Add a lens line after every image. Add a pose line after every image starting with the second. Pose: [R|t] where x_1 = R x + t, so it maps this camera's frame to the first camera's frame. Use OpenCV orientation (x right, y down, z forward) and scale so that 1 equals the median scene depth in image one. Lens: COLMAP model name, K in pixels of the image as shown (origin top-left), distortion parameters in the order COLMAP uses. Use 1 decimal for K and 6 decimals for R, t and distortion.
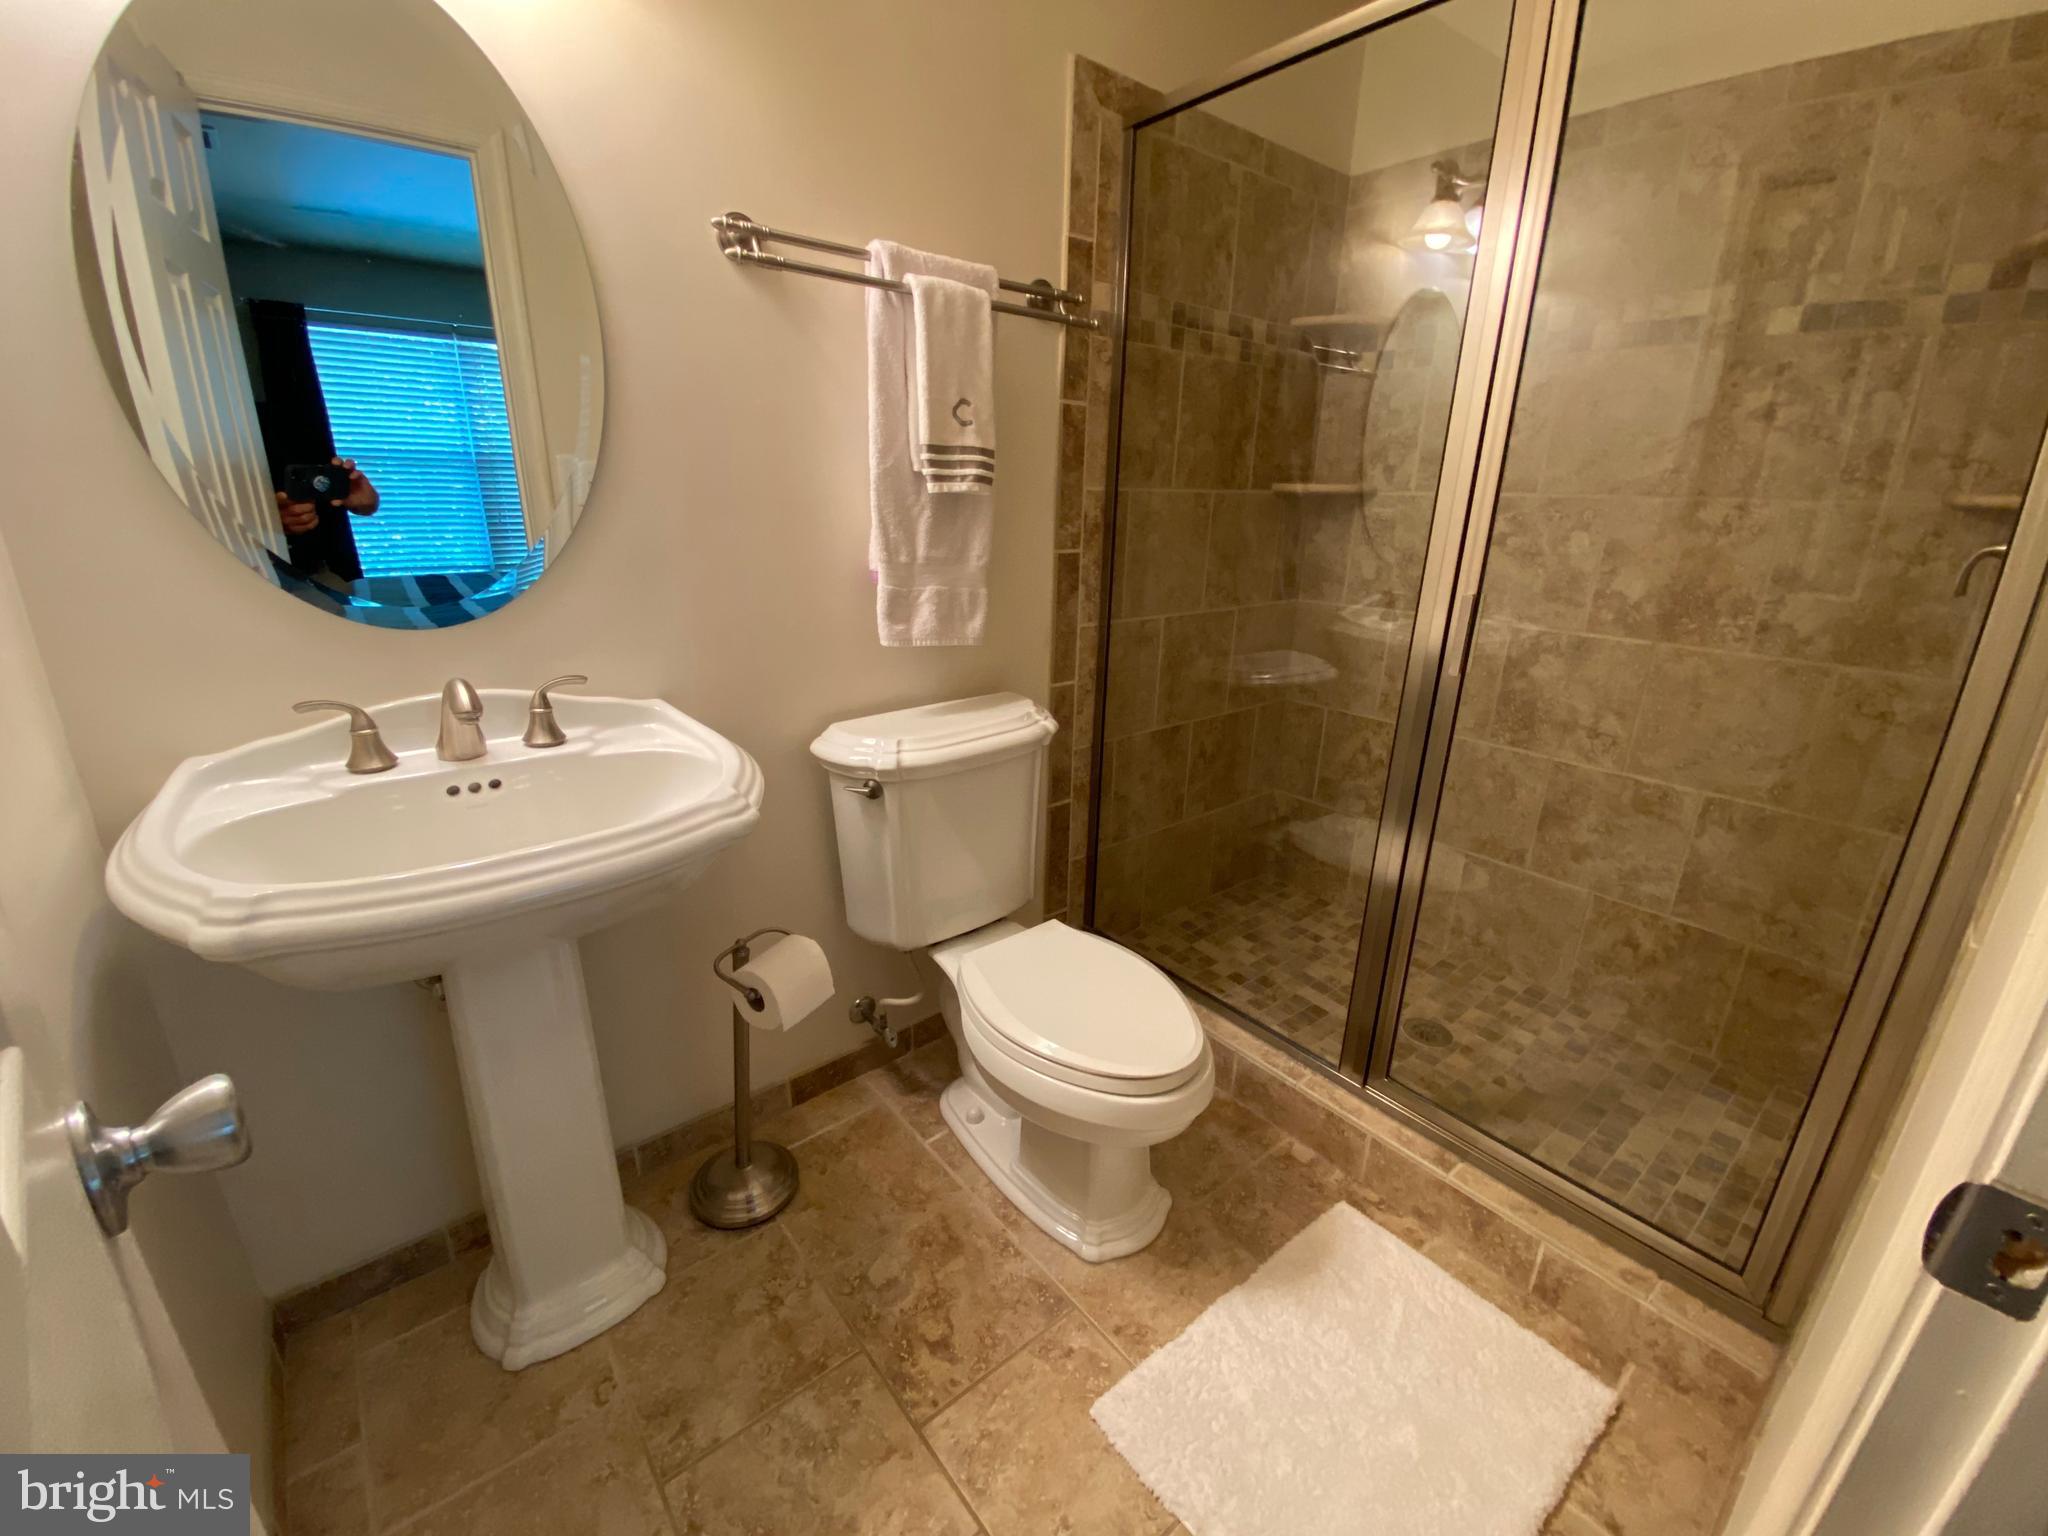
lens RADIAL K [[829.1, 0, 1019.8], [0, 829.1, 768.0], [0, 0, 1]] dist [0.017075, -0.019390]
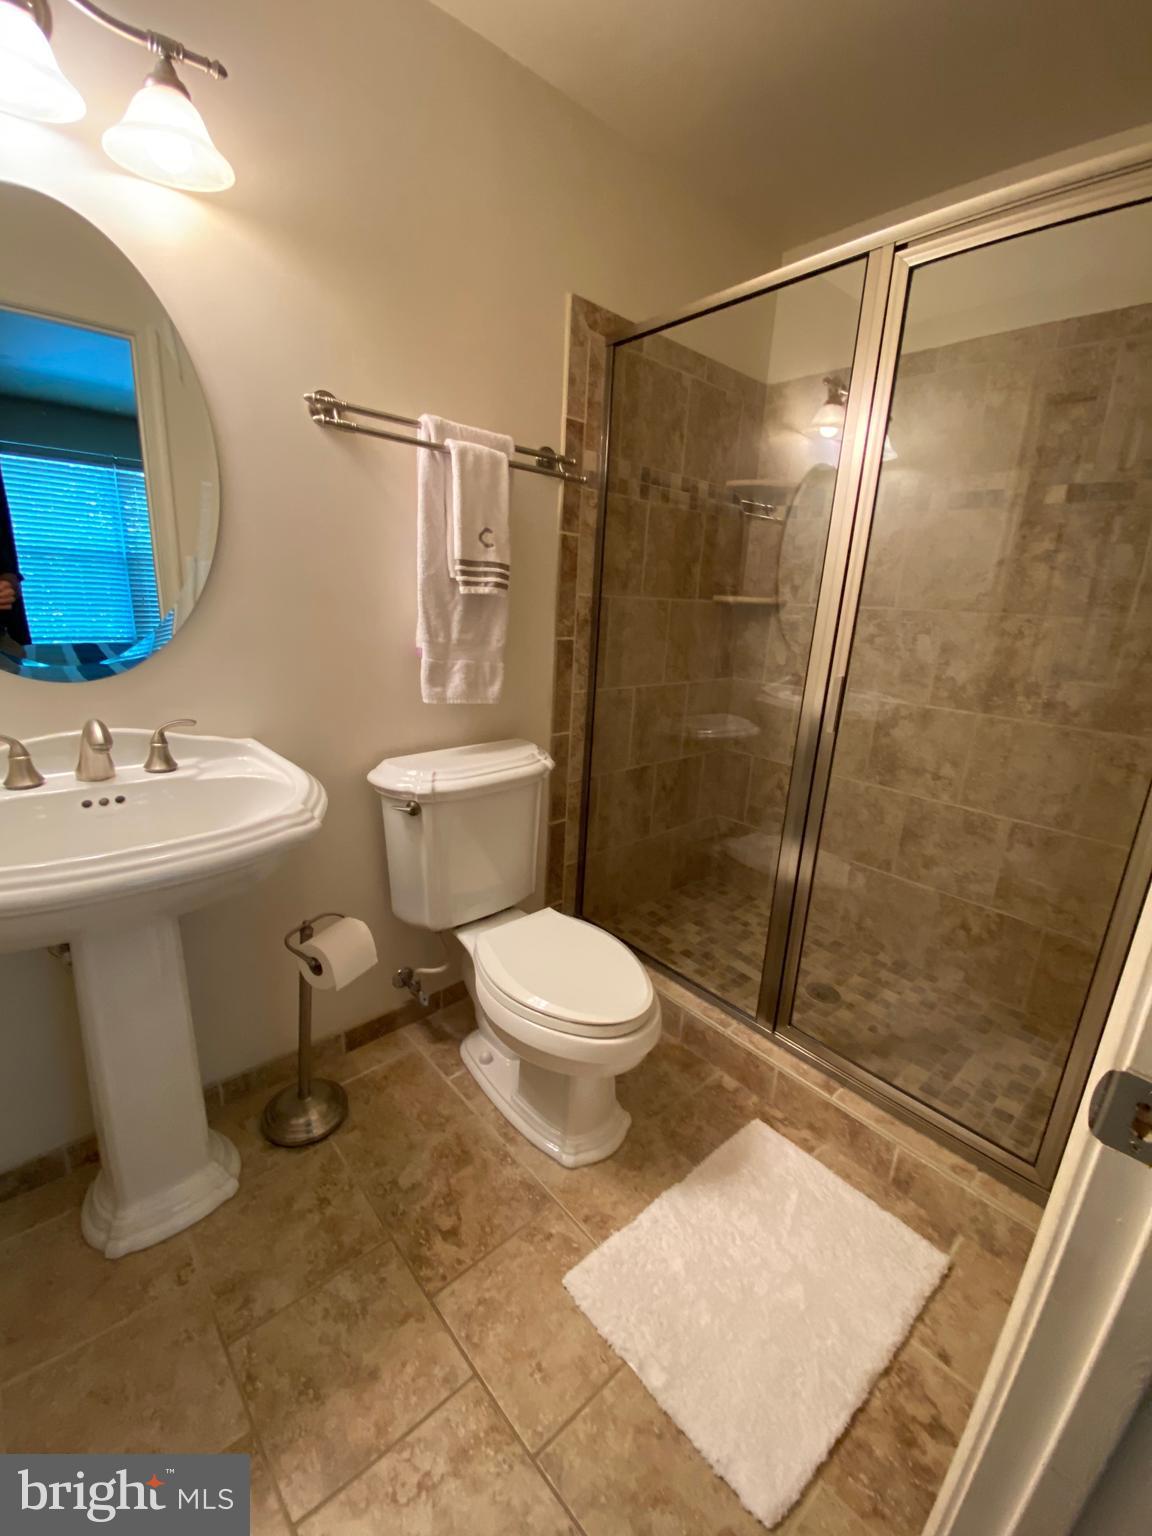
lens RADIAL K [[621.8, 0, 577.3], [0, 621.8, 765.7], [0, 0, 1]] dist [0.017075, -0.019390]
pose [[0.998243, 0.016985, 0.056772, 0.028840], [-0.013890, 0.998419, -0.054471, 0.007360], [-0.057608, 0.053587, 0.996900, -0.025006]]
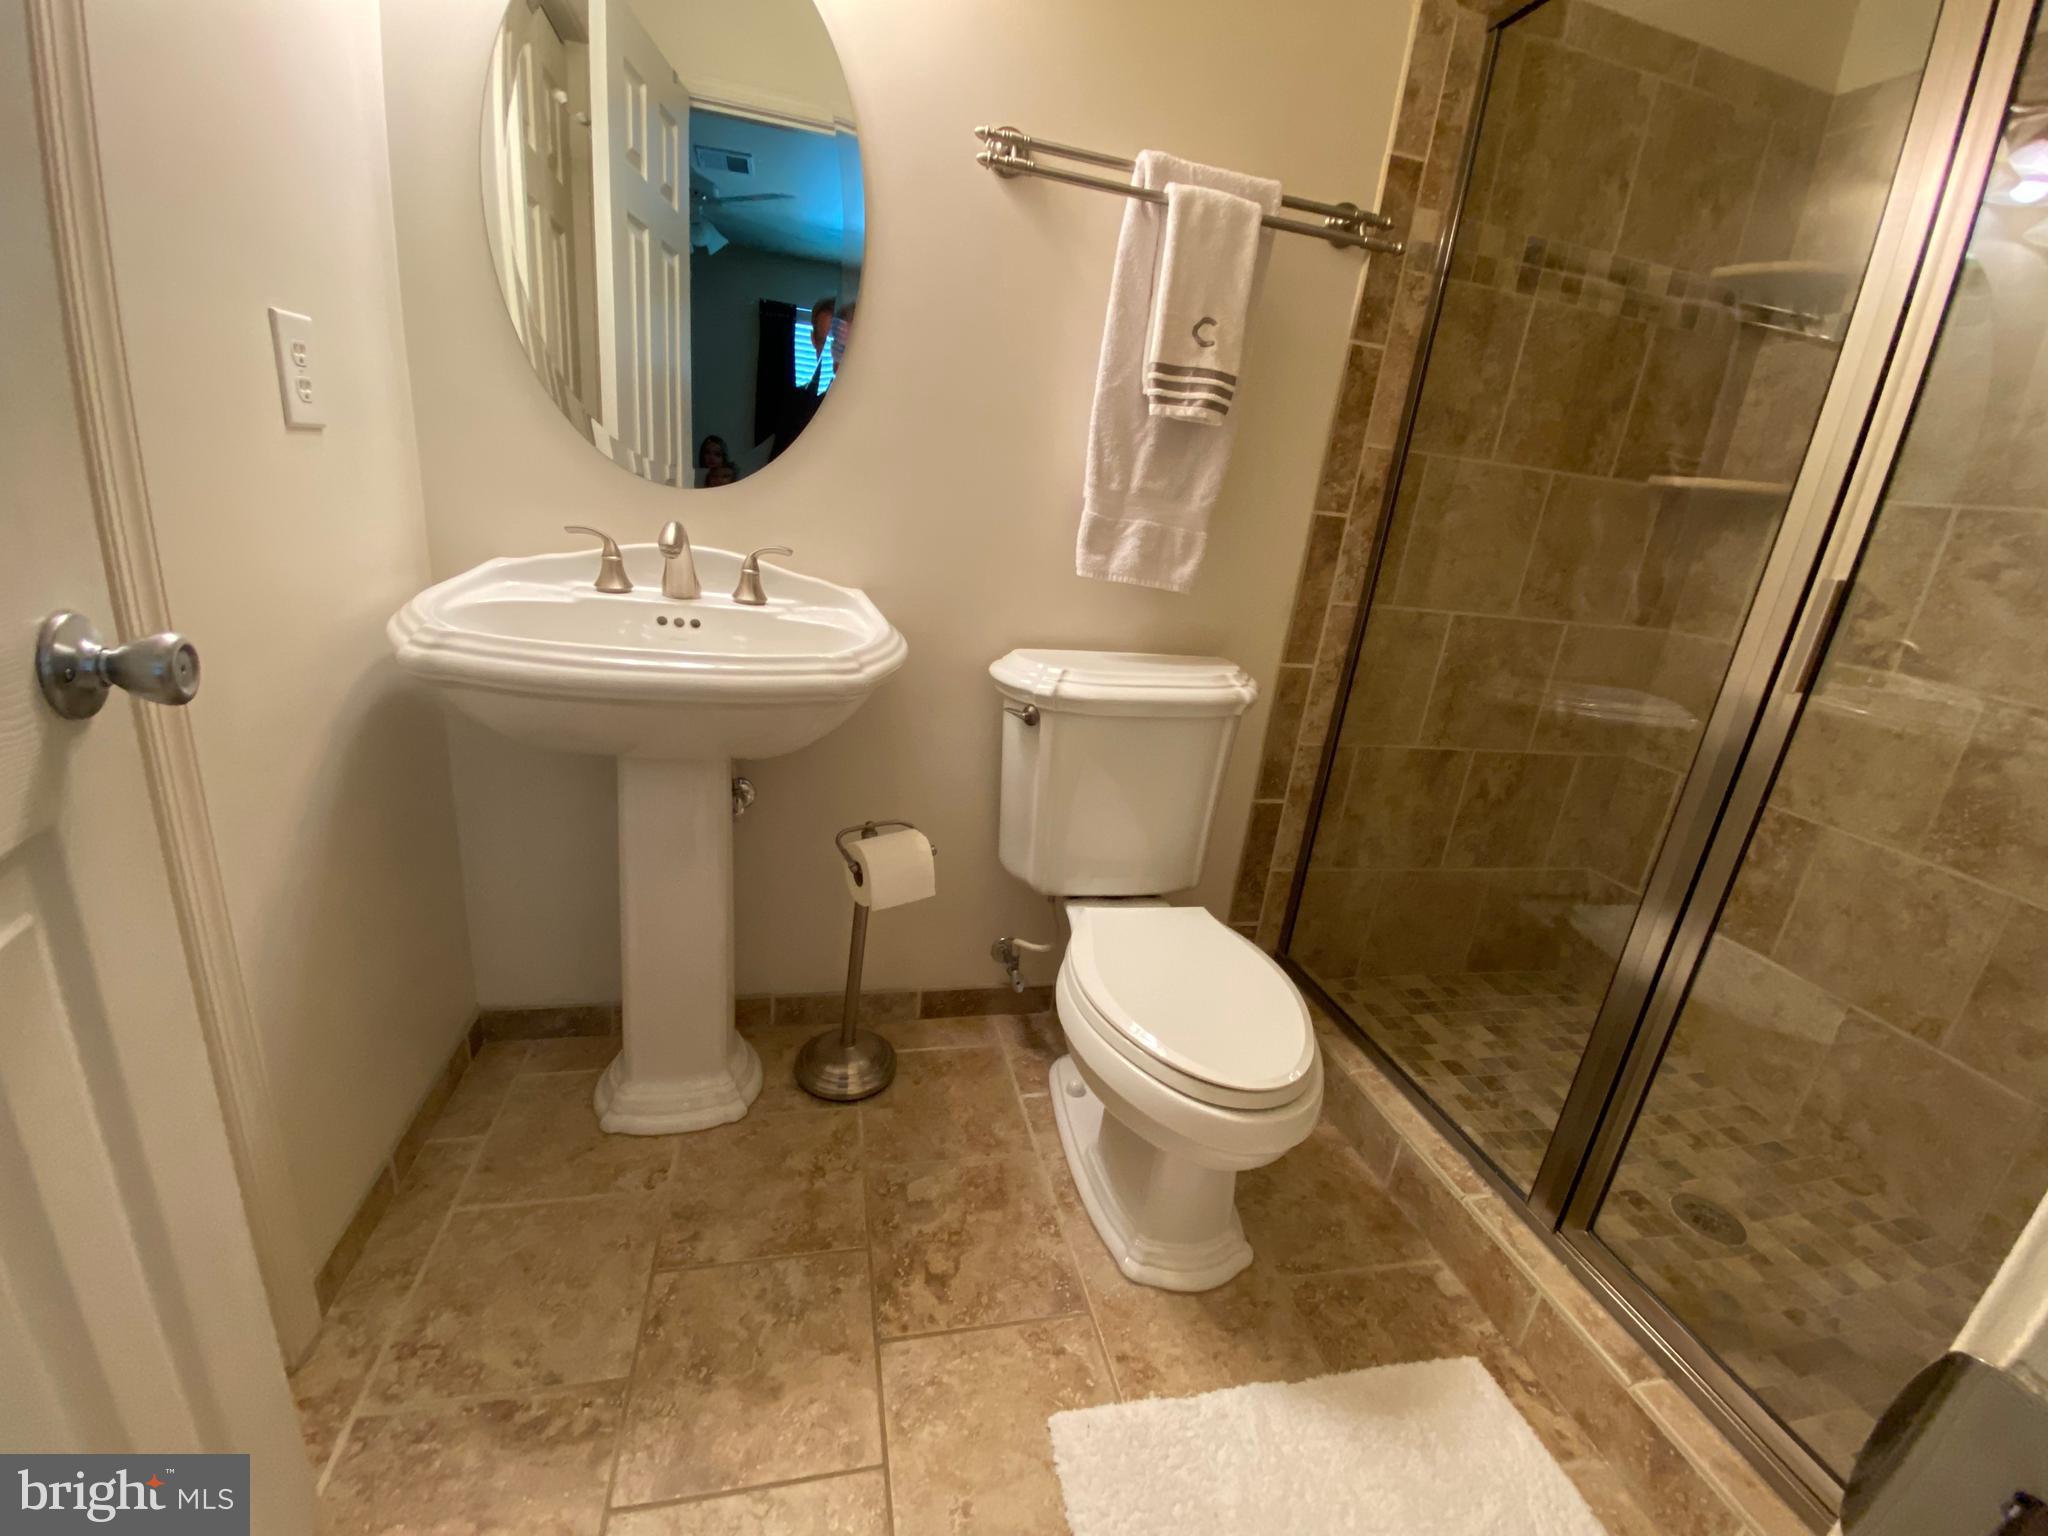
lens RADIAL K [[829.1, 0, 1019.8], [0, 829.1, 768.0], [0, 0, 1]] dist [0.017075, -0.019390]
pose [[0.896376, 0.207719, -0.391615, 0.197885], [-0.221175, 0.975172, 0.010994, 0.076568], [0.384176, 0.076761, 0.920063, 0.096530]]
